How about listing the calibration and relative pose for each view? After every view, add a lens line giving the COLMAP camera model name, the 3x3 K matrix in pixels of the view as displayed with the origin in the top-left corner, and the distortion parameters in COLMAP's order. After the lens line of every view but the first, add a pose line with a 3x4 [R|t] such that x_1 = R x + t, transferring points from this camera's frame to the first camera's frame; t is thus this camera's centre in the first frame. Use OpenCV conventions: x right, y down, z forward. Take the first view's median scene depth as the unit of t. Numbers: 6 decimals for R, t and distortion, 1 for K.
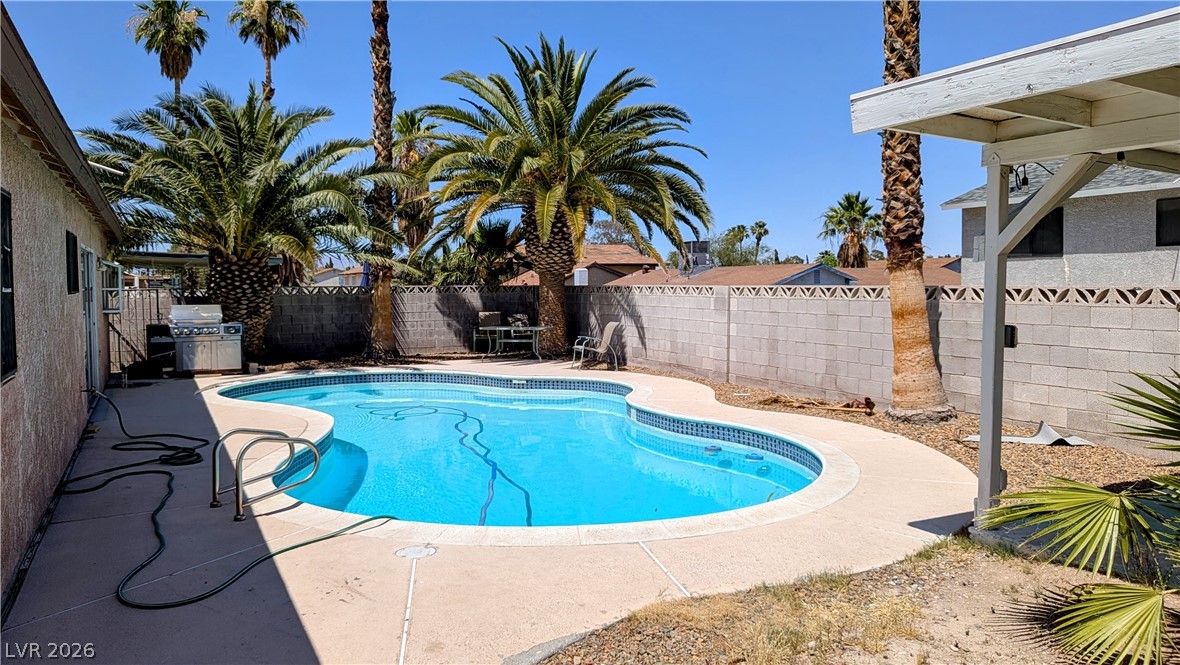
lens RADIAL K [[820.3, 0, 592.2], [0, 820.3, 332.7], [0, 0, 1]] dist [0.040759, -0.002143]
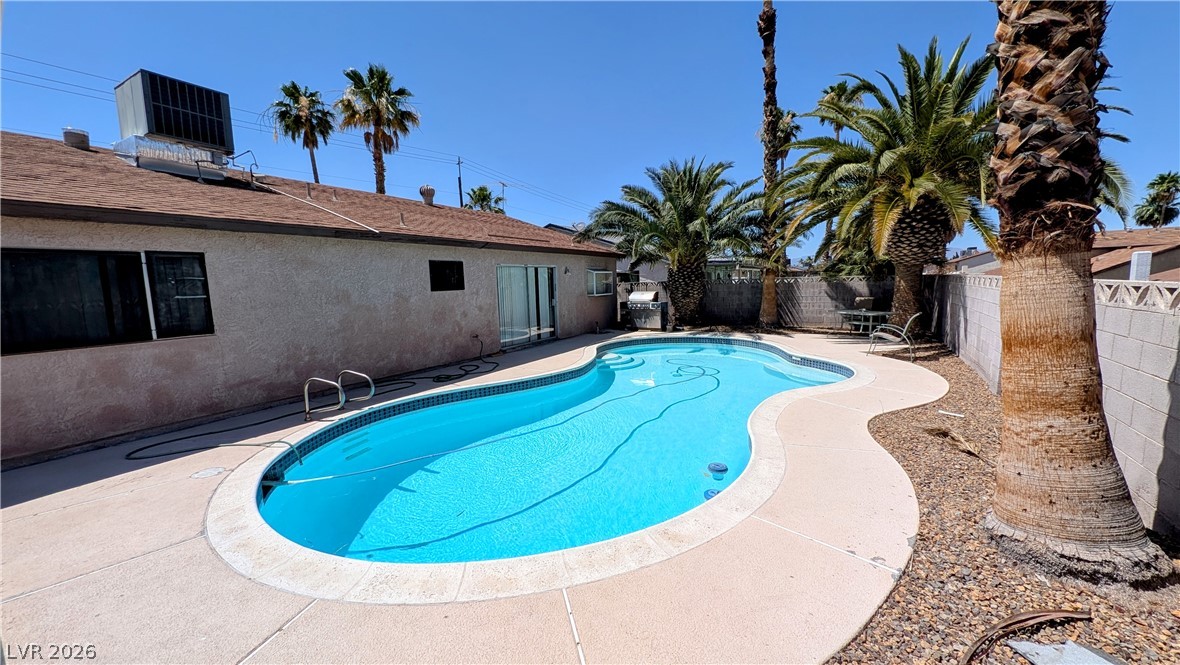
lens RADIAL K [[444.1, 0, 590.3], [0, 444.1, 336.9], [0, 0, 1]] dist [0.003562, -0.000137]
pose [[0.558895, 0.097660, -0.823468, 0.460329], [-0.027873, 0.994692, 0.099048, -0.047161], [0.828770, -0.032405, 0.558650, 0.624395]]
